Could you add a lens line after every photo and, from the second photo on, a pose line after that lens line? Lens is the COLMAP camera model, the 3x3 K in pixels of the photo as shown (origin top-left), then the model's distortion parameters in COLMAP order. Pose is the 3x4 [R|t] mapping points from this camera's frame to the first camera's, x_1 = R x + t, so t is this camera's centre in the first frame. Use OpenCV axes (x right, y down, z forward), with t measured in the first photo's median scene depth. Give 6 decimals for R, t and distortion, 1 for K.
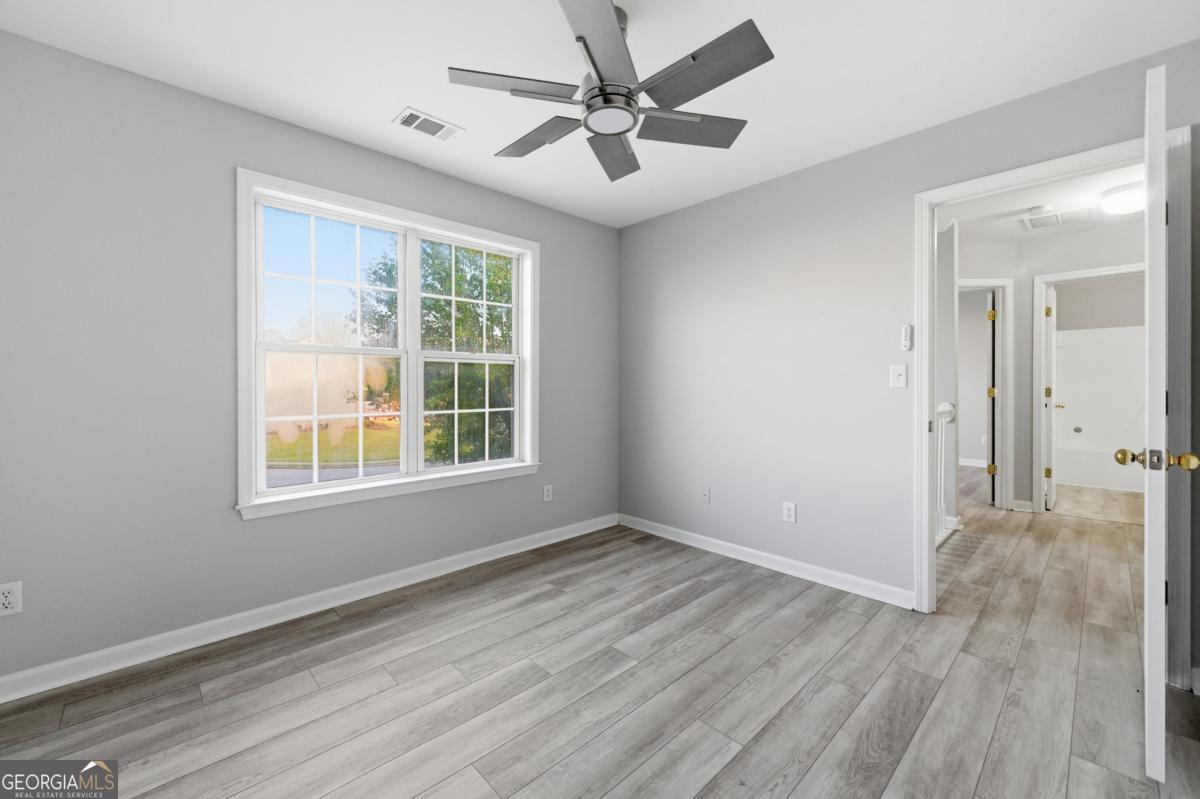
lens RADIAL K [[478.7, 0, 598.6], [0, 478.7, 398.8], [0, 0, 1]] dist [-0.000305, -0.000077]
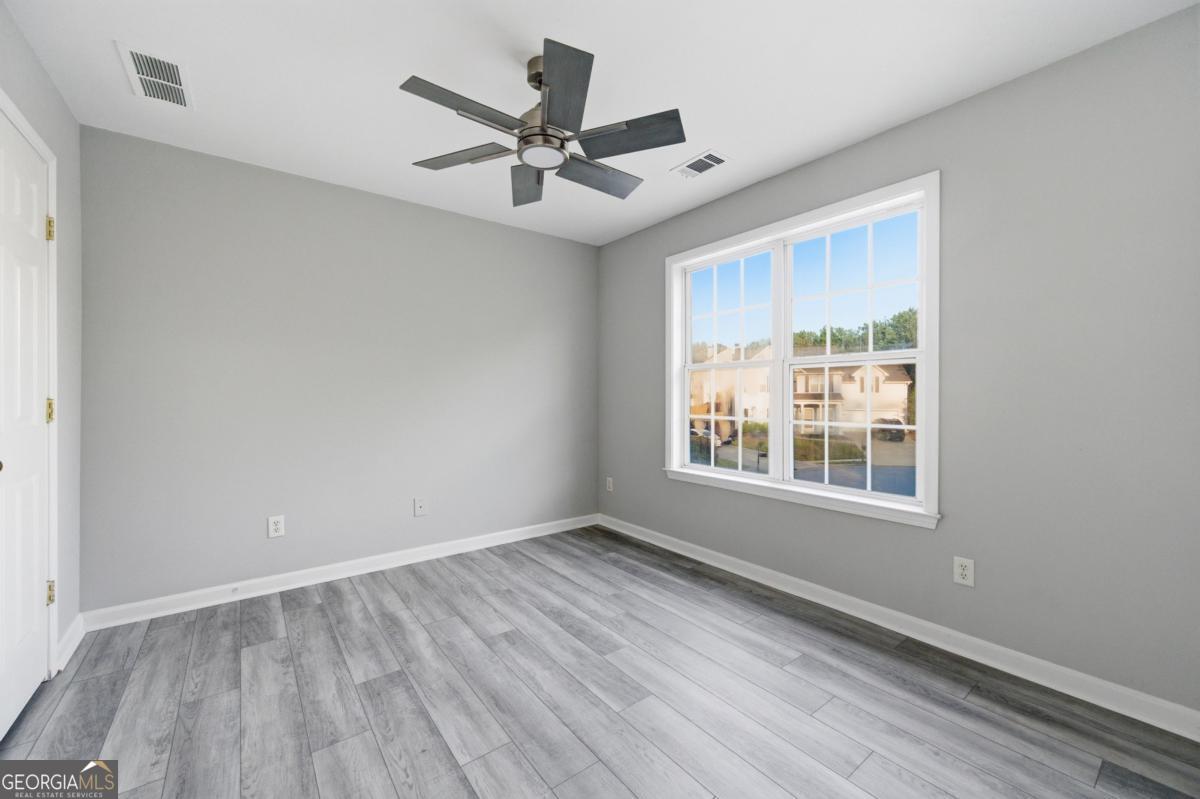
lens RADIAL K [[478.7, 0, 598.6], [0, 478.7, 398.8], [0, 0, 1]] dist [-0.000305, -0.000077]
pose [[-0.108411, 0.015982, -0.993978, 0.907762], [-0.032680, 0.999273, 0.019631, -0.027383], [0.993569, 0.034611, -0.107810, 1.011237]]
